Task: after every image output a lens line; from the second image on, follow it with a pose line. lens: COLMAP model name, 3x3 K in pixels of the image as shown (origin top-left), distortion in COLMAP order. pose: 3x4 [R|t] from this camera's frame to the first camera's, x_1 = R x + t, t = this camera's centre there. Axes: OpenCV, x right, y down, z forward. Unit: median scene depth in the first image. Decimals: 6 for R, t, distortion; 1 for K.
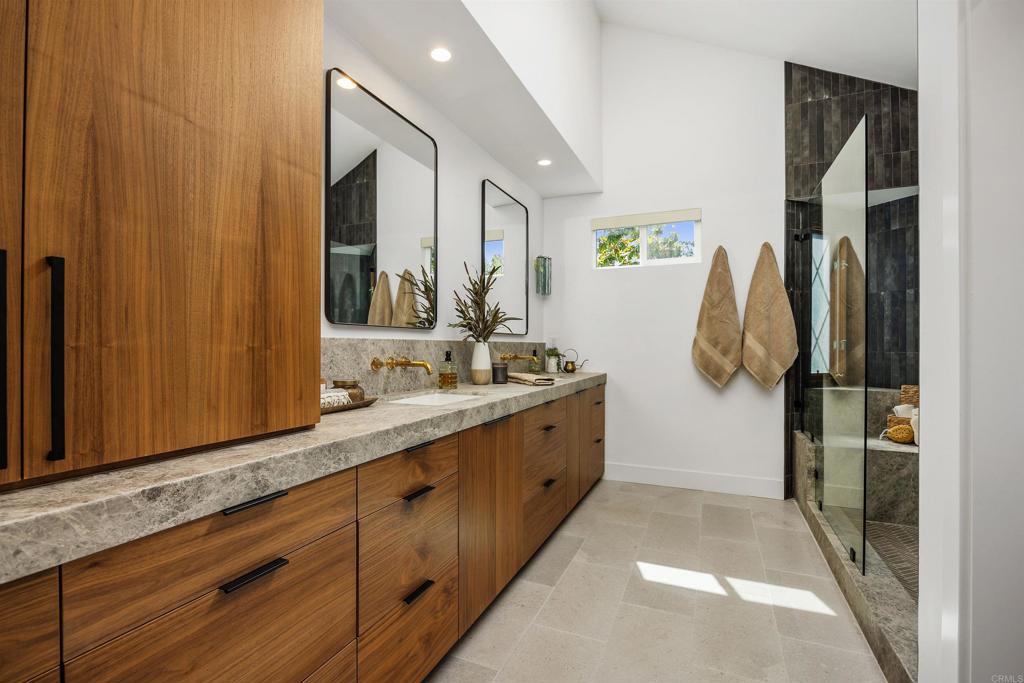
lens RADIAL K [[464.8, 0, 512.2], [0, 464.8, 346.1], [0, 0, 1]] dist [-0.000471, -0.000013]
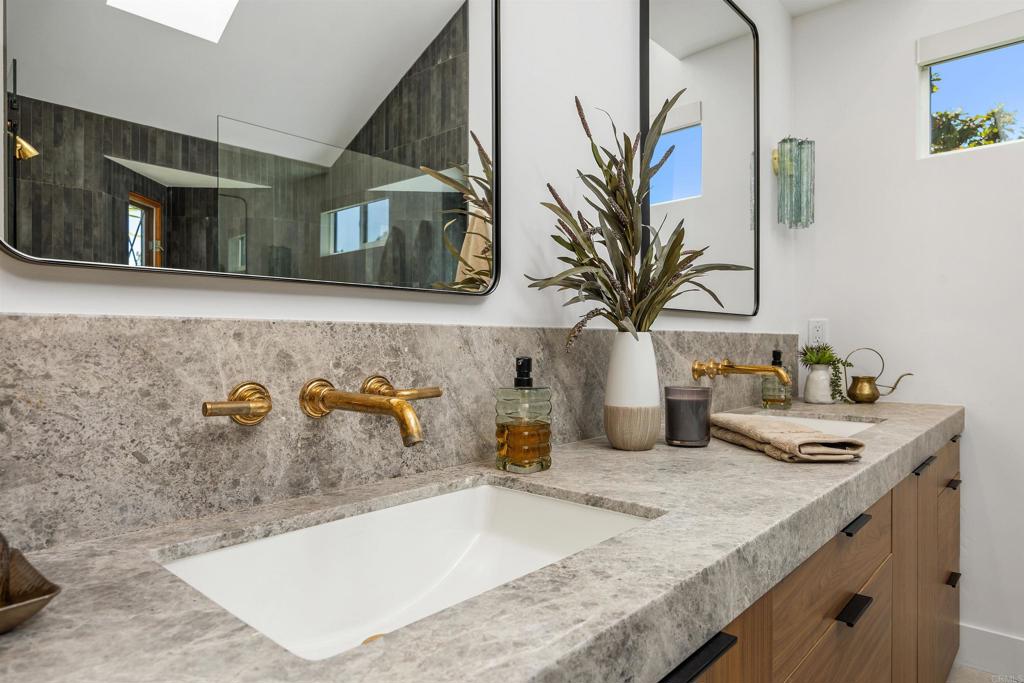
lens RADIAL K [[613.8, 0, 505.3], [0, 613.8, 347.0], [0, 0, 1]] dist [0.001503, 0.000316]
pose [[0.945058, -0.001683, -0.326899, -0.003793], [0.004258, 0.999965, 0.007160, -0.000286], [0.326875, -0.008159, 0.945032, 0.518617]]
